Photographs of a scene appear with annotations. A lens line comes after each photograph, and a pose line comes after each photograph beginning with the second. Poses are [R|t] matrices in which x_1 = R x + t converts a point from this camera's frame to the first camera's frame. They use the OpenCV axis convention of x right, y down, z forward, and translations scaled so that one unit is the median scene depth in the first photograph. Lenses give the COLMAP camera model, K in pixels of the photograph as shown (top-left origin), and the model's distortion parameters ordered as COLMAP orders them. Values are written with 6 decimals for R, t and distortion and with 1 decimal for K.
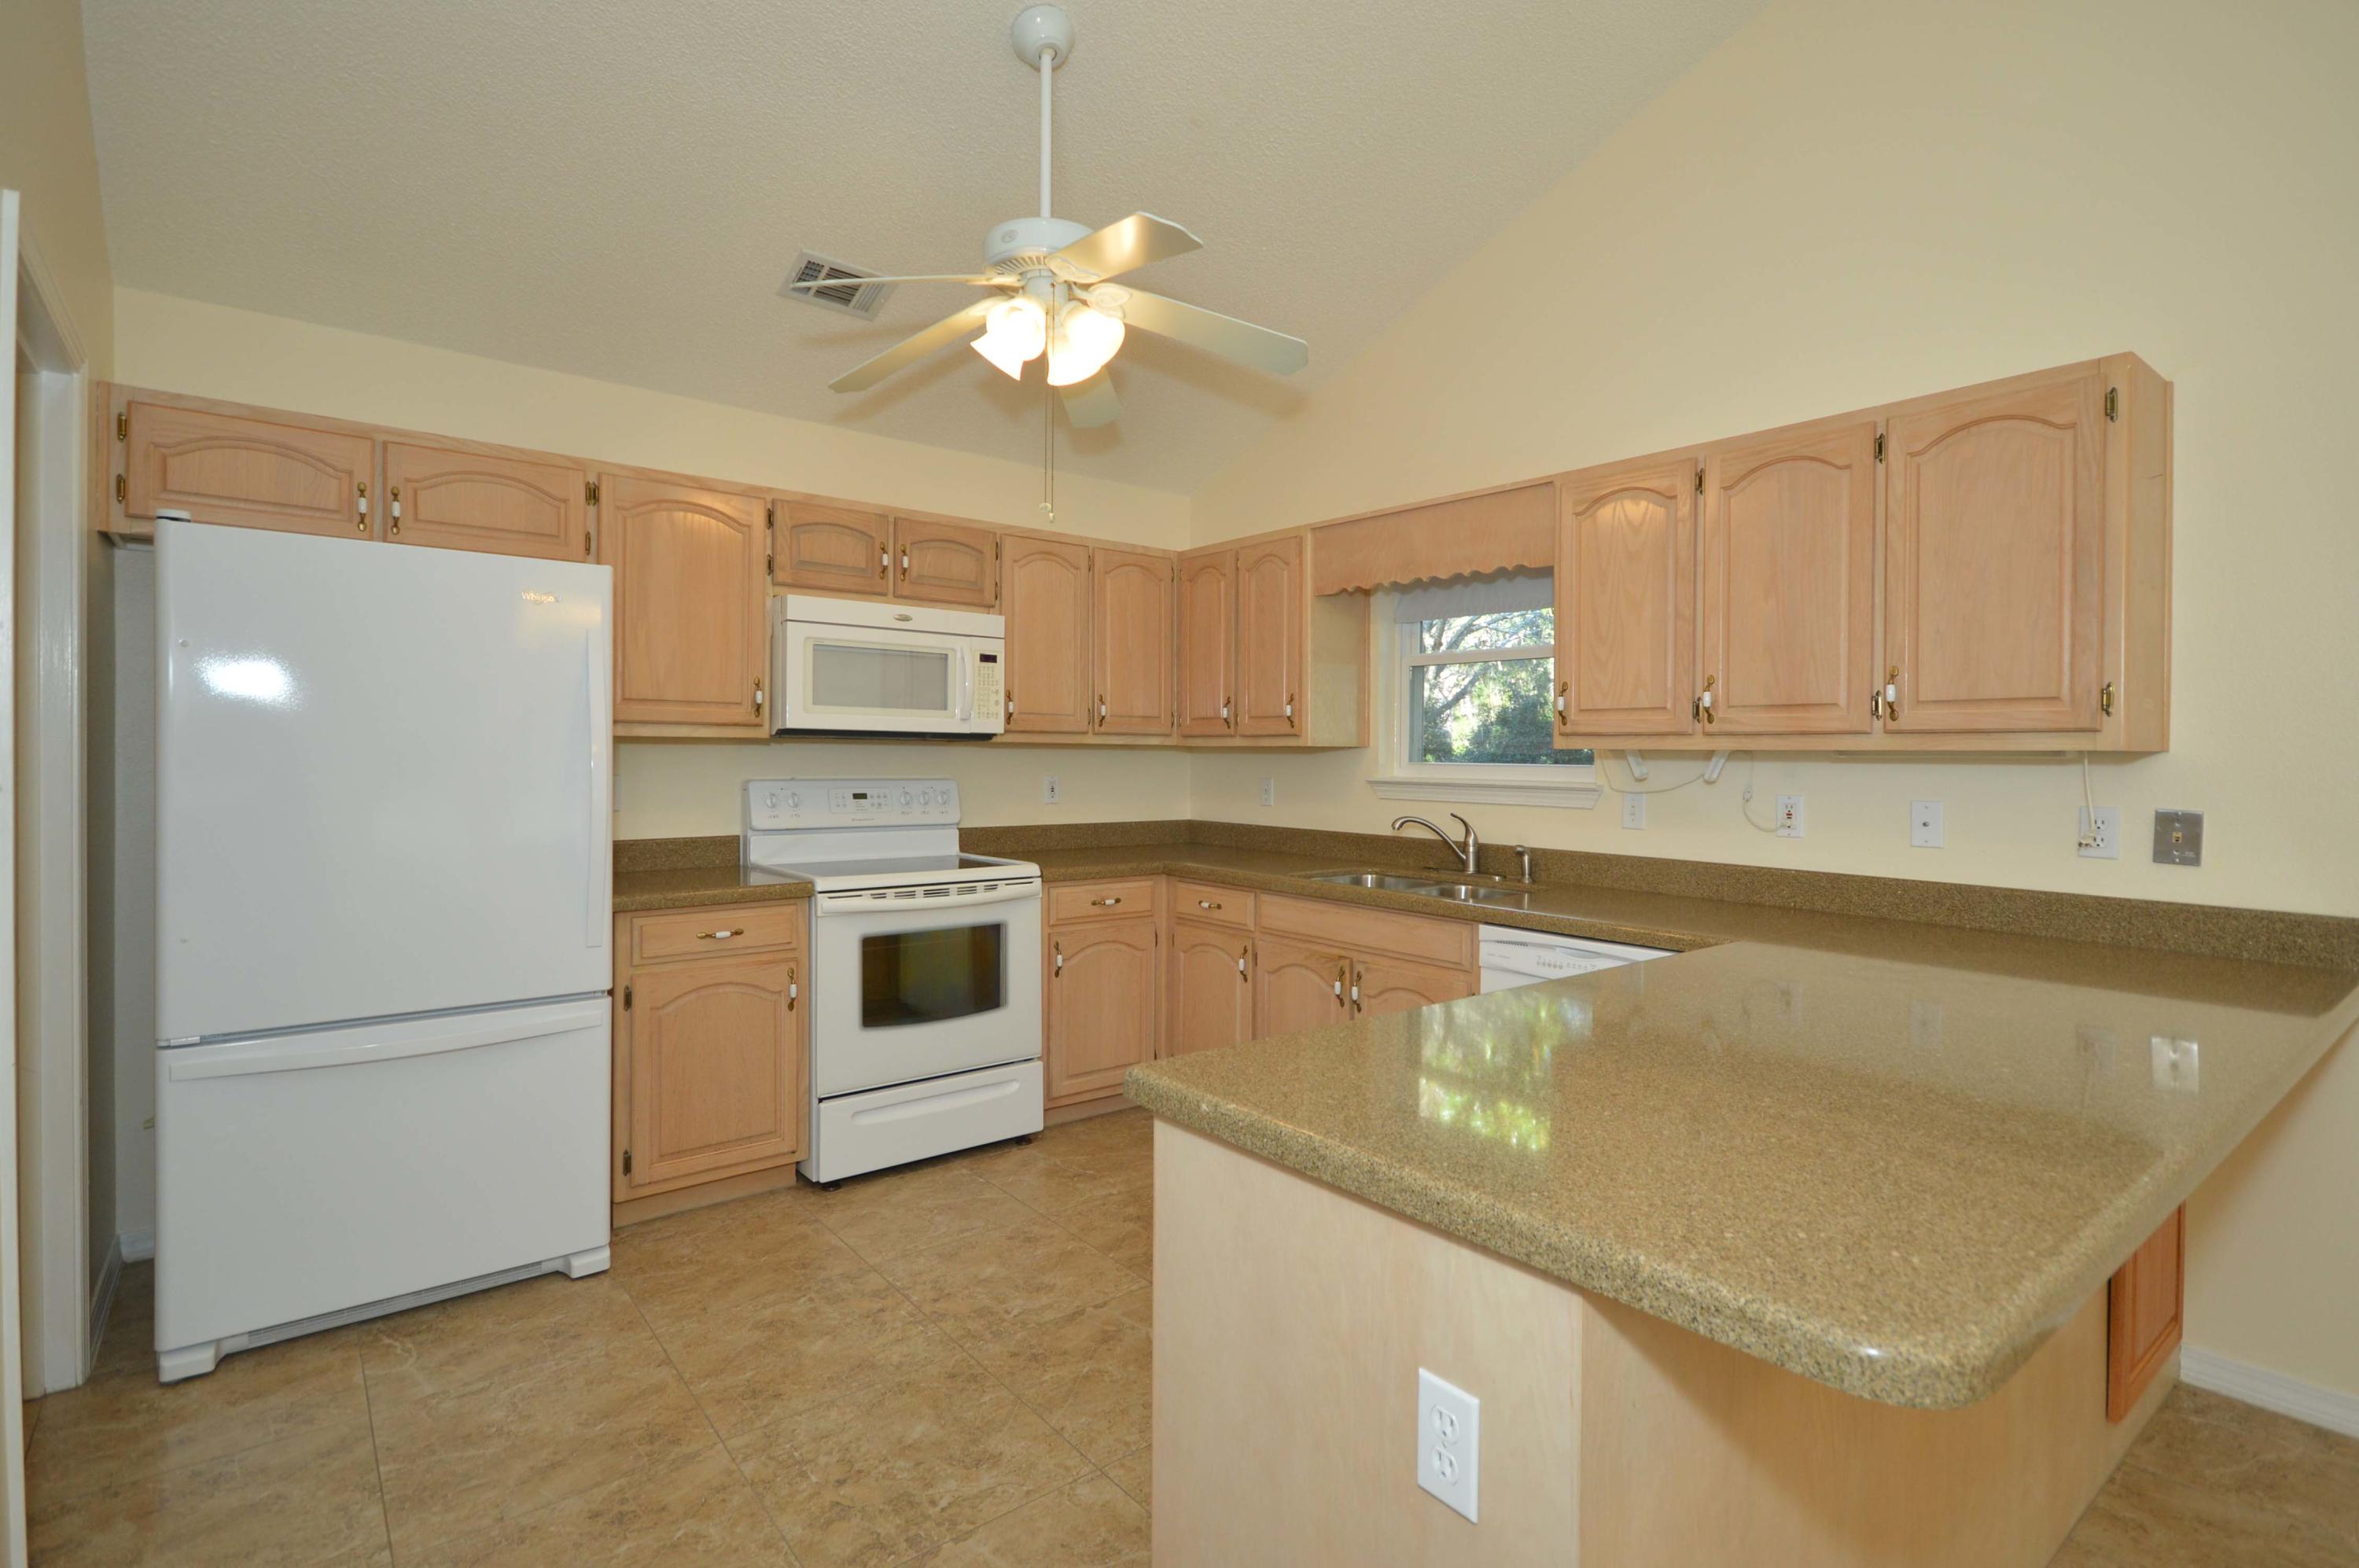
lens RADIAL K [[1113.3, 0, 1189.4], [0, 1113.3, 758.8], [0, 0, 1]] dist [0.008641, -0.005560]
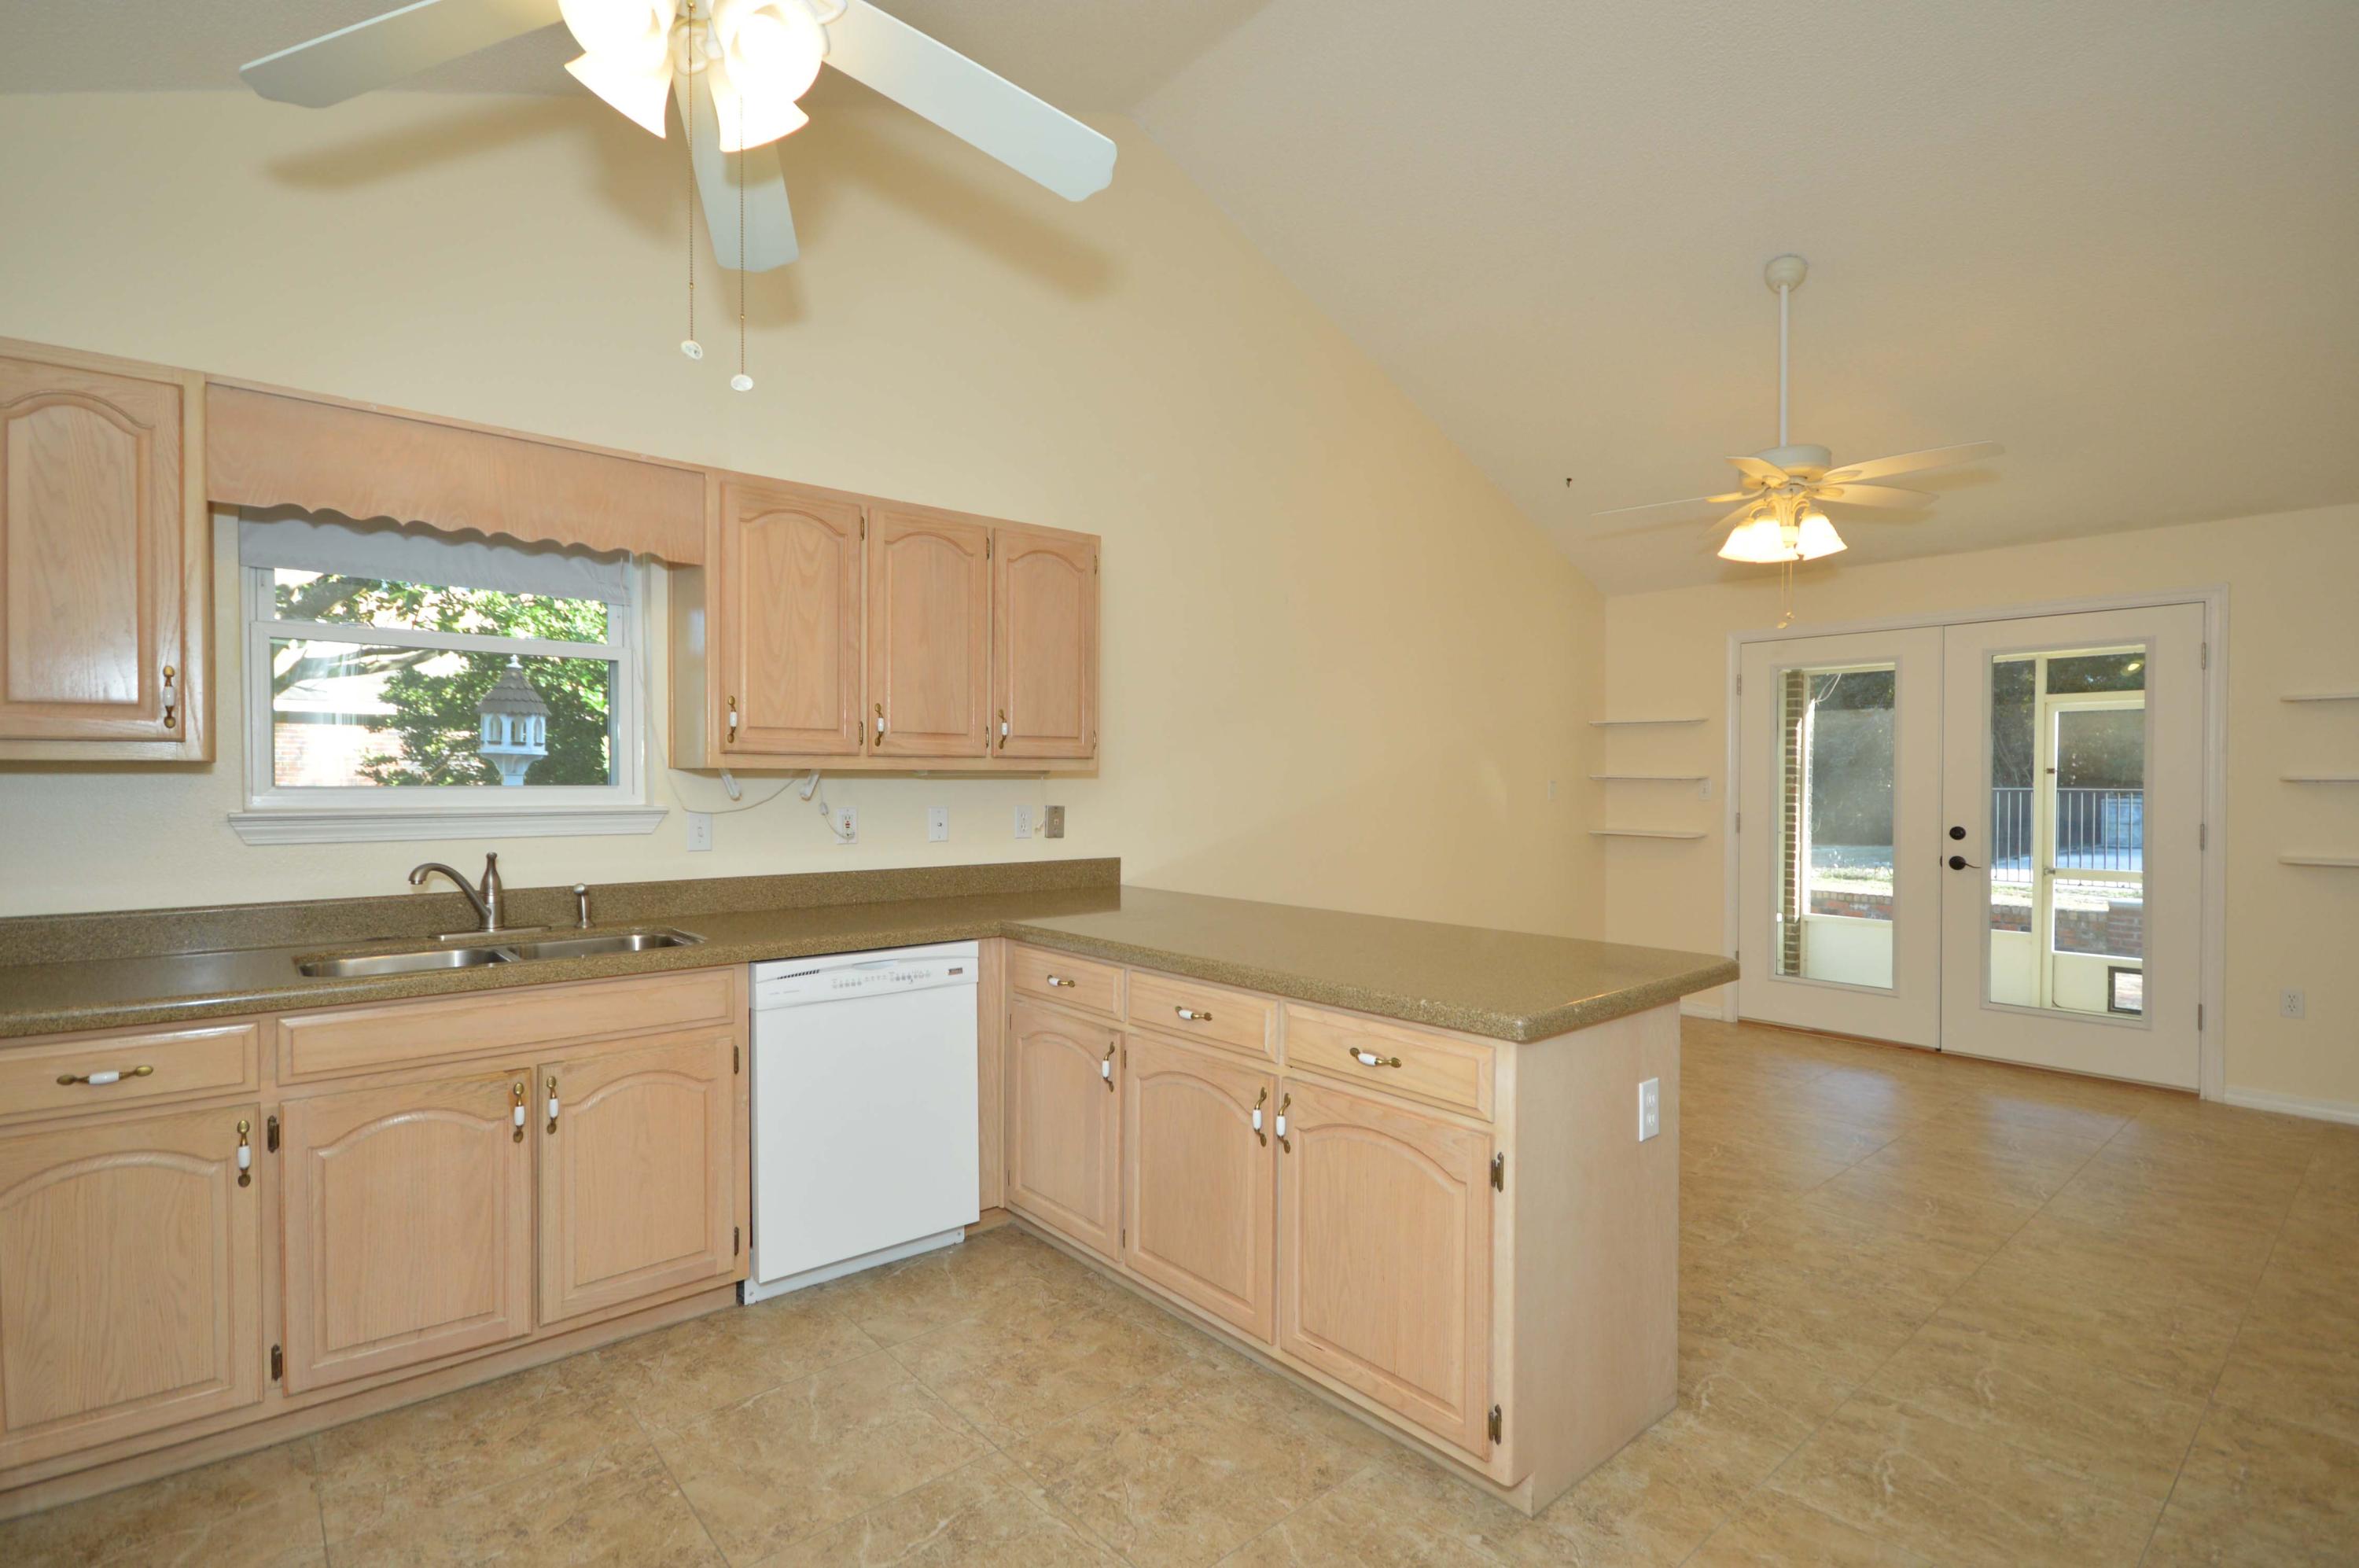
lens RADIAL K [[1097.7, 0, 1179.0], [0, 1097.7, 783.5], [0, 0, 1]] dist [0.006793, -0.002203]
pose [[-0.016804, -0.014832, 0.999749, -0.557695], [0.001301, 0.999889, 0.014856, -0.008493], [-0.999858, 0.001551, -0.016783, 0.606385]]
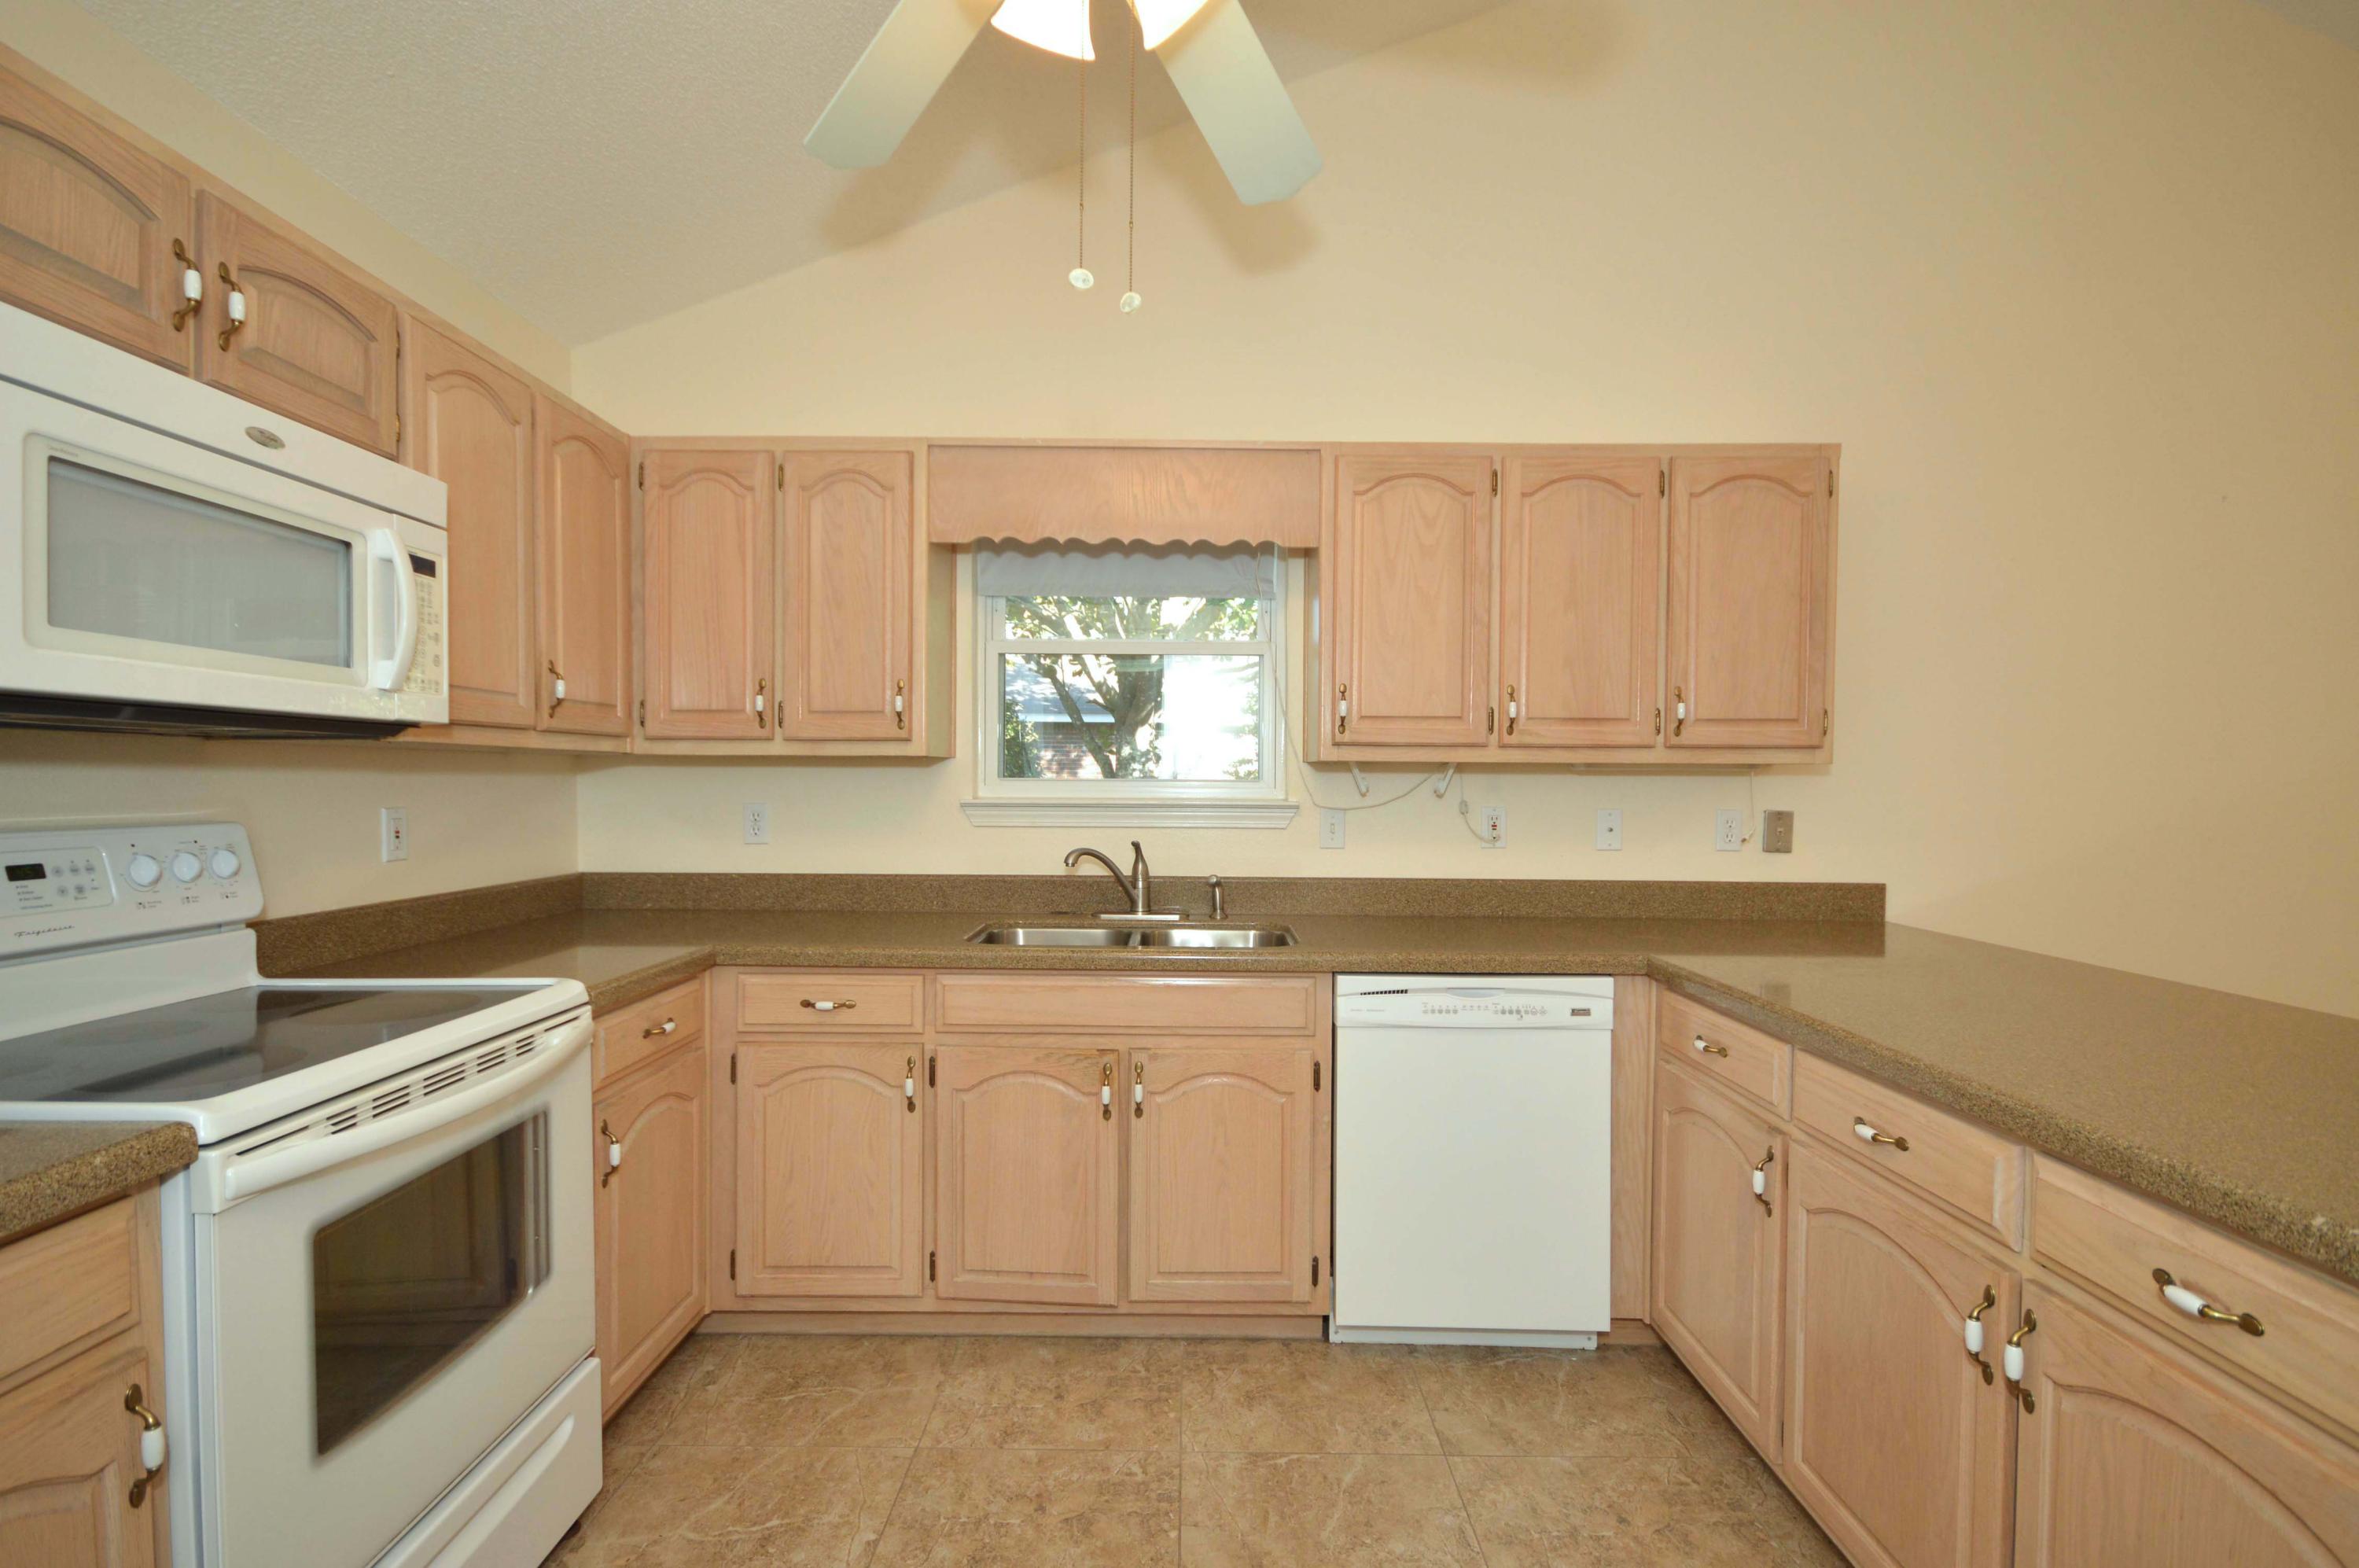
lens RADIAL K [[1113.3, 0, 1171.2], [0, 1113.3, 789.0], [0, 0, 1]] dist [0.008641, -0.005560]
pose [[0.641035, -0.014772, 0.767369, -0.395221], [0.002837, 0.999854, 0.016877, -0.001901], [-0.767506, -0.008642, 0.640983, 0.514782]]
